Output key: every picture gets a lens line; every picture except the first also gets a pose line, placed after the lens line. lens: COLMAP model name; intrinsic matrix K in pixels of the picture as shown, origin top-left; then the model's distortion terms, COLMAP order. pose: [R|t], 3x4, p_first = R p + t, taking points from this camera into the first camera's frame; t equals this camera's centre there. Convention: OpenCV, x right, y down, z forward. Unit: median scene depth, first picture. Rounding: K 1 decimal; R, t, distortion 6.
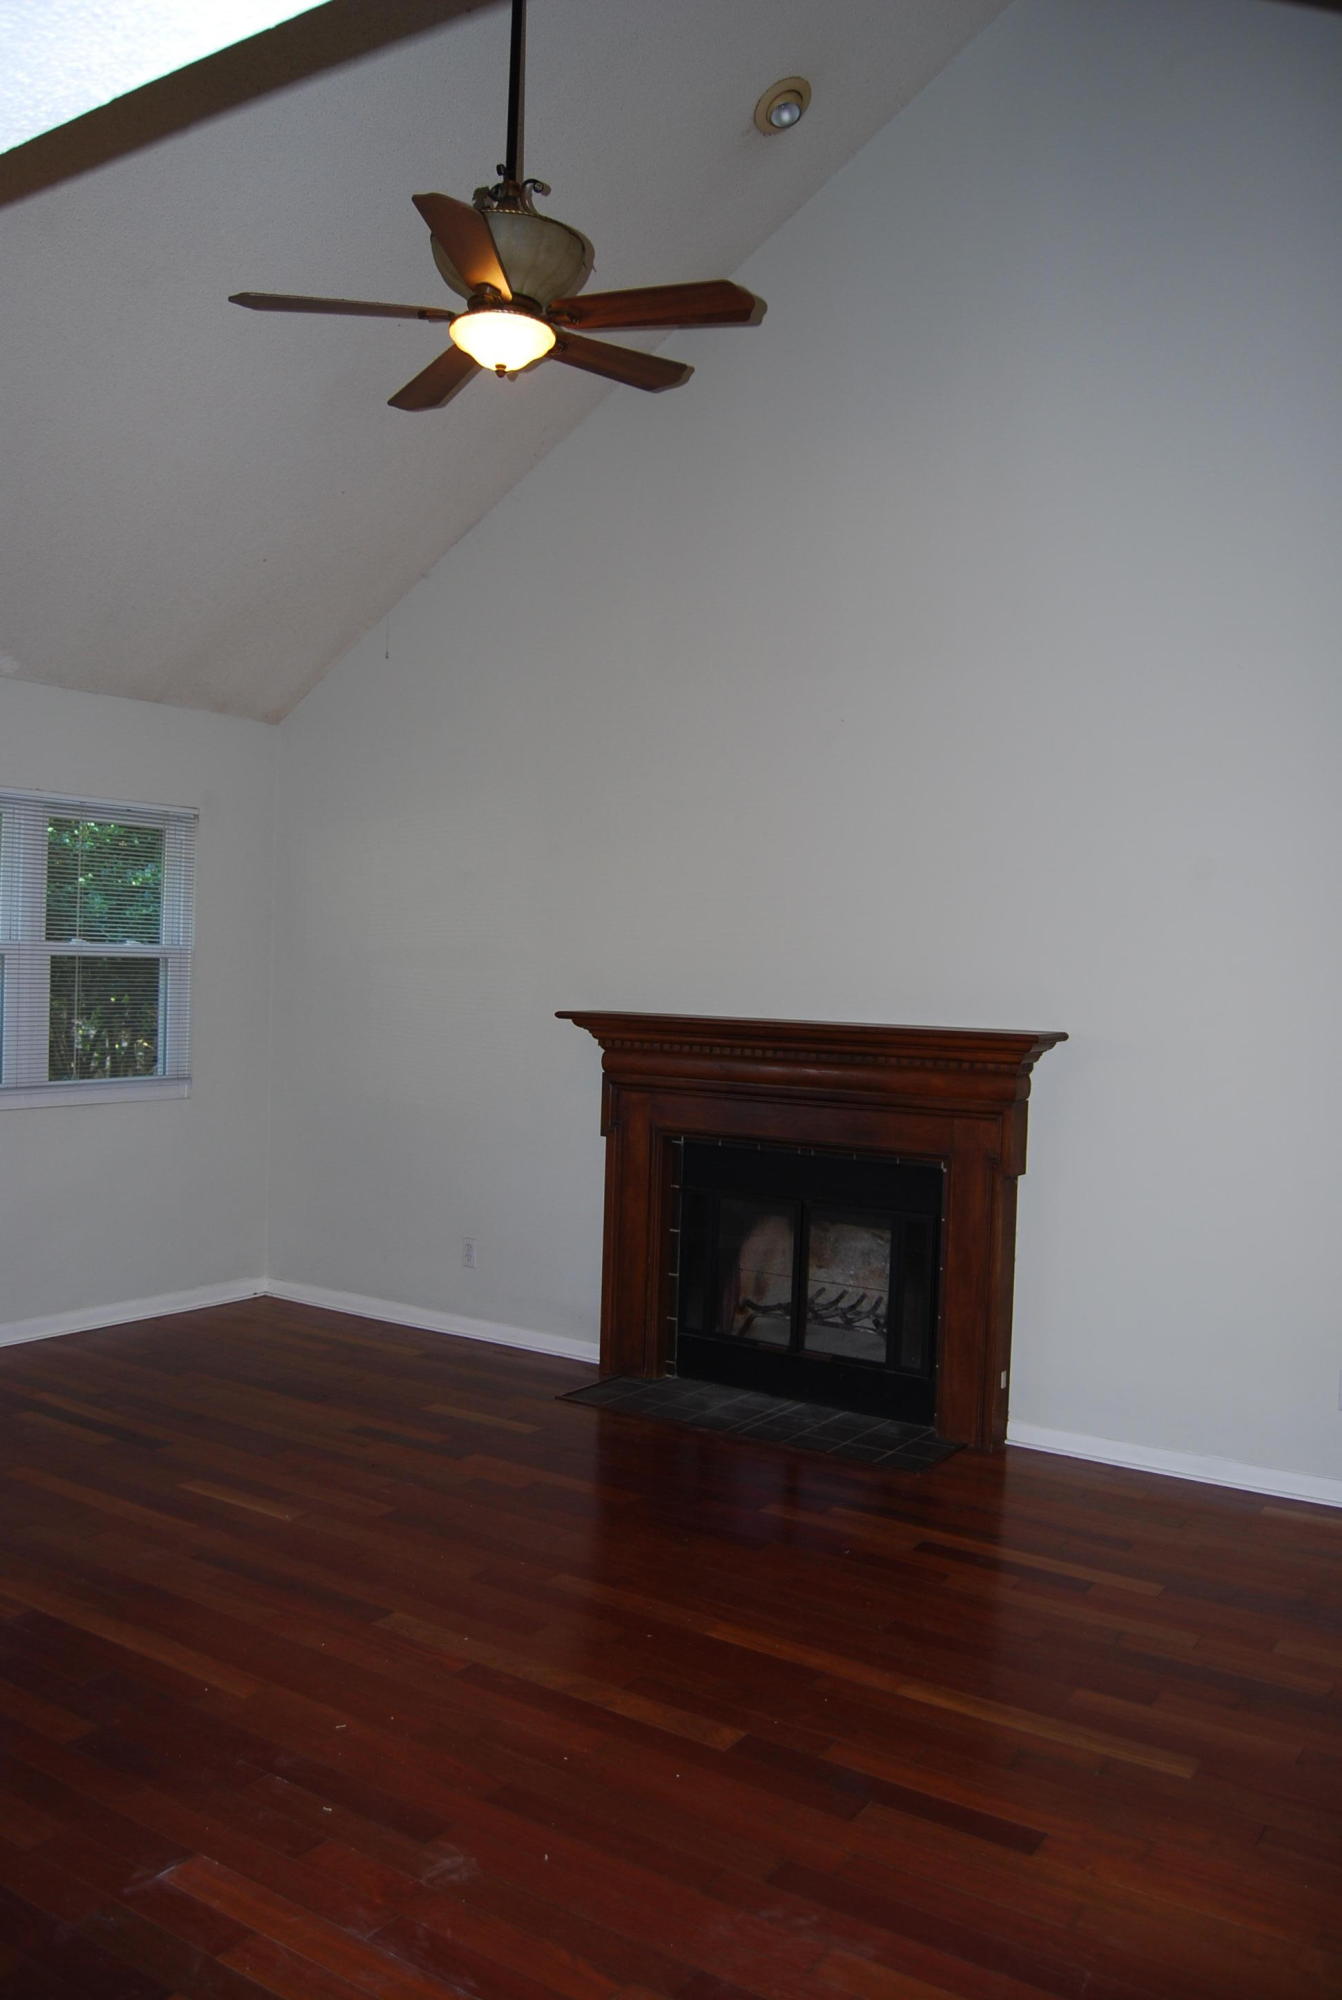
lens RADIAL K [[1572.8, 0, 664.1], [0, 1572.8, 997.2], [0, 0, 1]] dist [-0.095606, 0.002451]
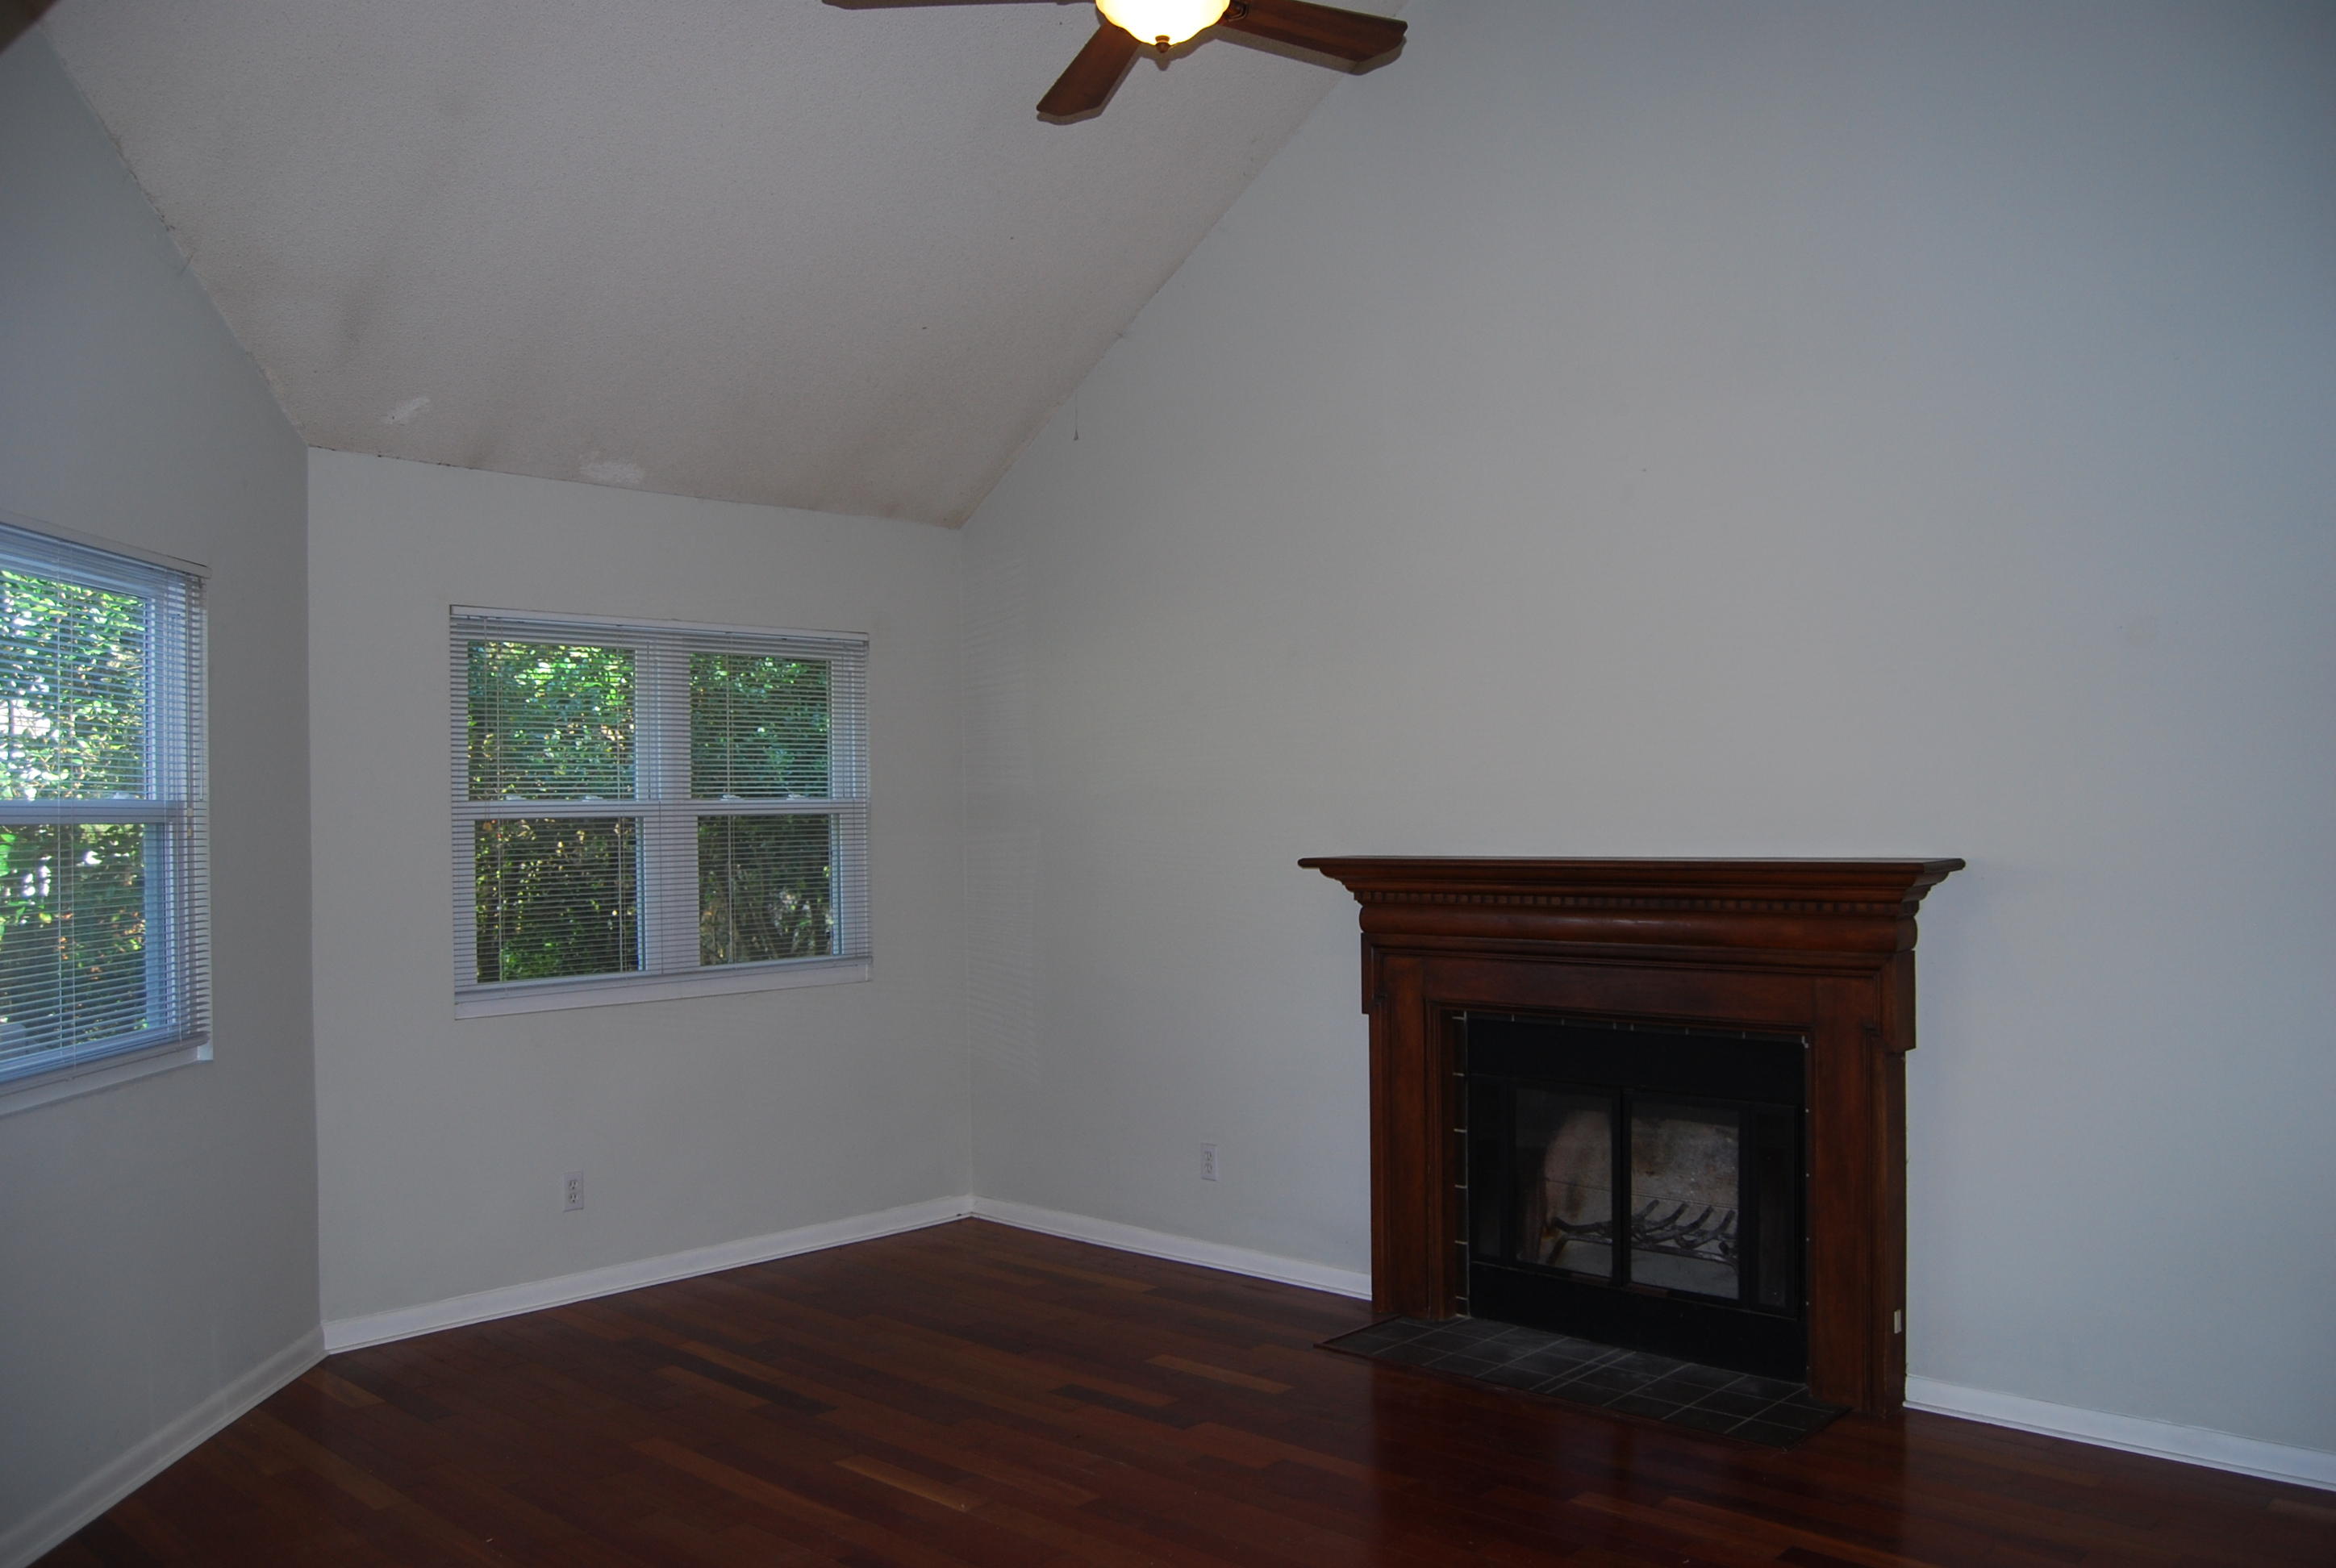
lens RADIAL K [[1834.1, 0, 1184.2], [0, 1834.1, 795.3], [0, 0, 1]] dist [-0.089835, 0.015680]
pose [[0.986488, -0.044284, -0.157734, 0.023248], [0.039642, 0.998687, -0.032458, 0.005012], [0.158964, 0.025766, 0.986948, 0.072736]]
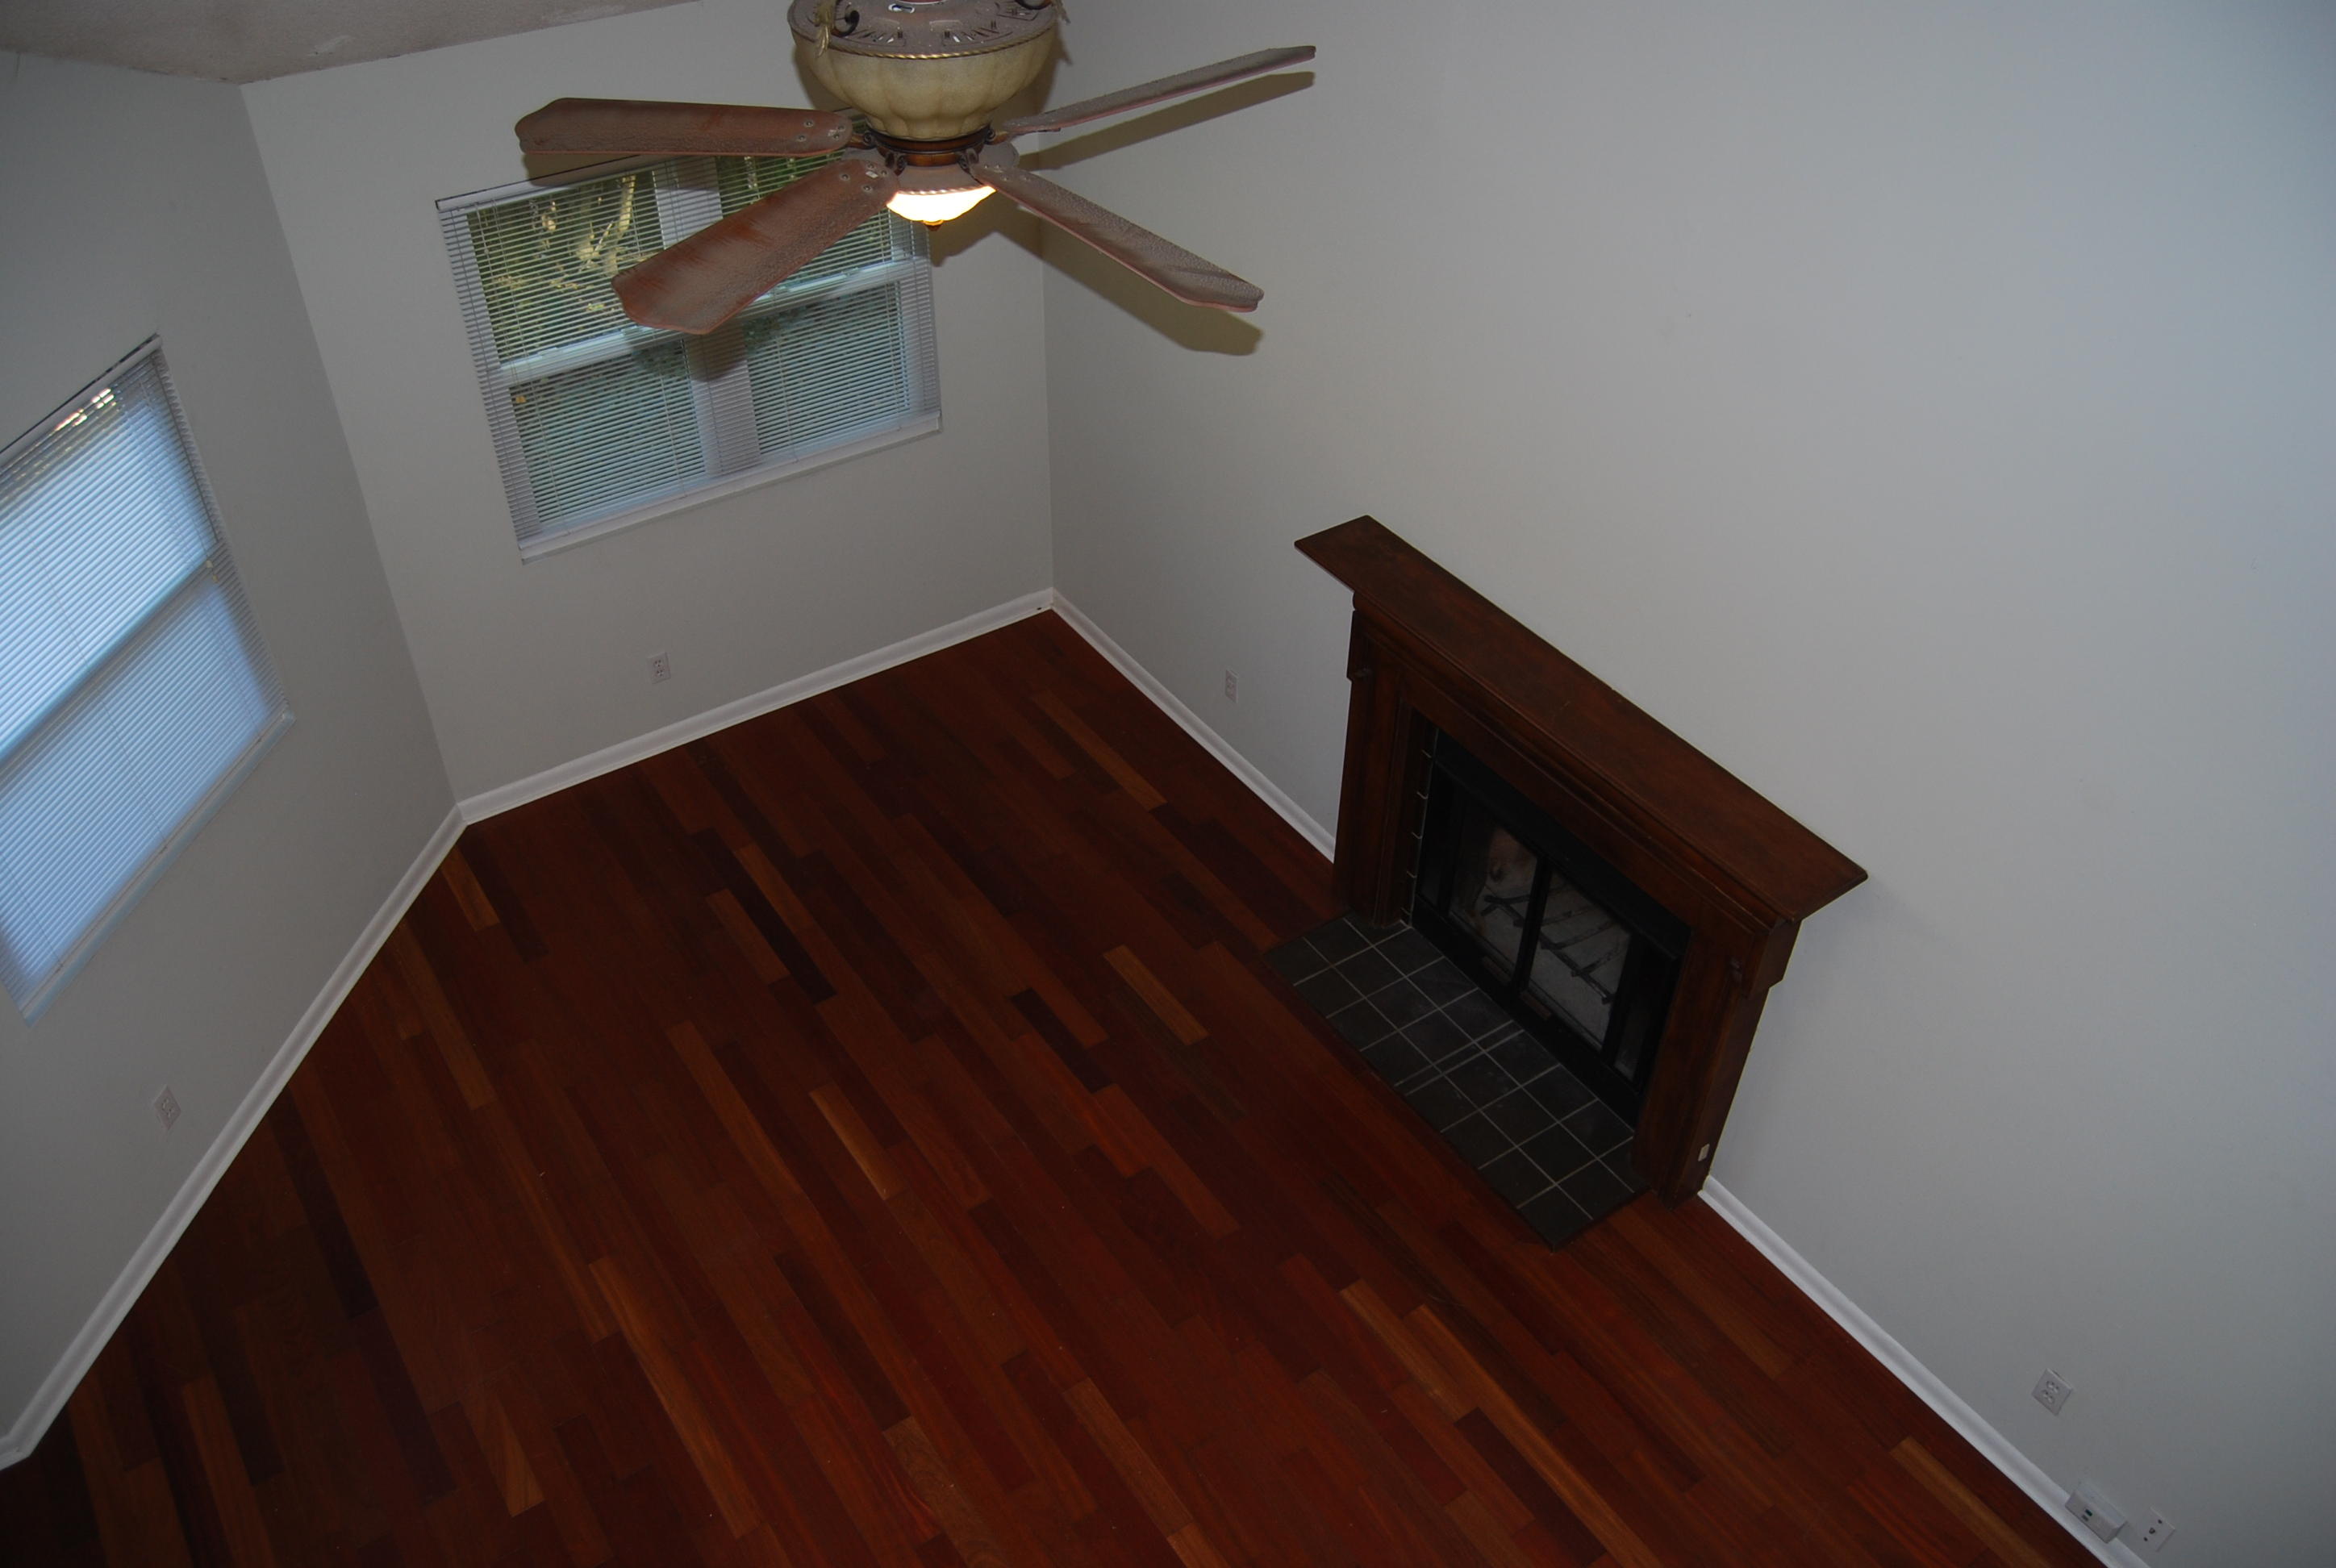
lens RADIAL K [[1834.1, 0, 1184.2], [0, 1834.1, 795.3], [0, 0, 1]] dist [-0.089835, 0.015680]
pose [[0.930621, 0.230347, -0.284402, 0.174536], [-0.000828, 0.778412, 0.627754, -0.485948], [0.365983, -0.583965, 0.724597, 0.265271]]
